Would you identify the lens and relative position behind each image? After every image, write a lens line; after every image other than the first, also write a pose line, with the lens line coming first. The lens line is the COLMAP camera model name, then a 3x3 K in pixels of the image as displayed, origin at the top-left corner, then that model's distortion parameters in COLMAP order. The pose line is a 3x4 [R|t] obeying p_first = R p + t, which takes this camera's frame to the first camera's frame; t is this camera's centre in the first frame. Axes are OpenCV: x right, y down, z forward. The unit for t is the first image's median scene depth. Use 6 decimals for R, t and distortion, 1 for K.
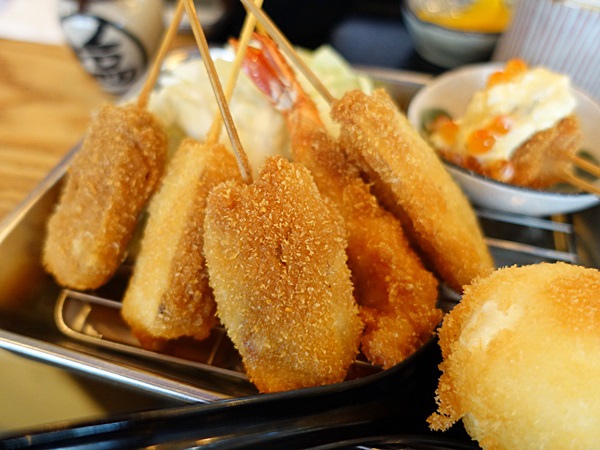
lens RADIAL K [[454.7, 0, 300.0], [0, 454.7, 225.0], [0, 0, 1]] dist [0.005539, 0.003686]
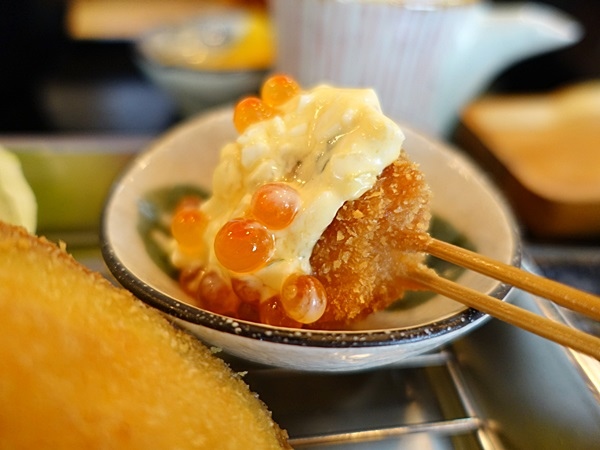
lens RADIAL K [[454.7, 0, 300.0], [0, 454.7, 225.0], [0, 0, 1]] dist [0.005539, 0.003686]
pose [[0.925975, -0.195606, 0.322968, 0.336115], [0.245813, 0.961559, -0.122397, -0.145343], [-0.286611, 0.192726, 0.938462, 0.612951]]
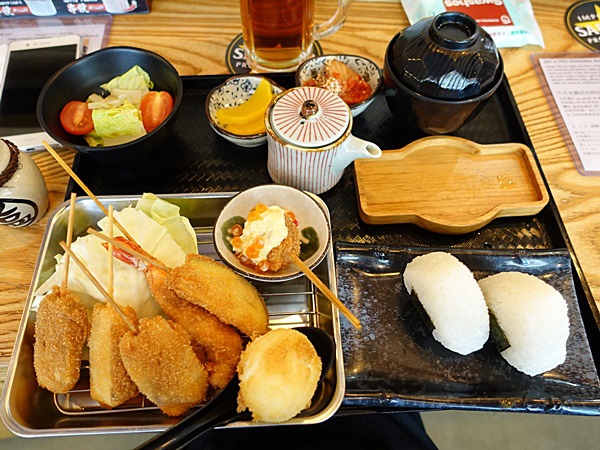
lens RADIAL K [[454.7, 0, 300.0], [0, 454.7, 225.0], [0, 0, 1]] dist [0.005539, 0.003686]
pose [[0.951769, -0.260713, 0.161753, 0.347571], [0.222258, 0.949307, 0.222301, -0.752091], [-0.211510, -0.175629, 0.961467, -0.968816]]
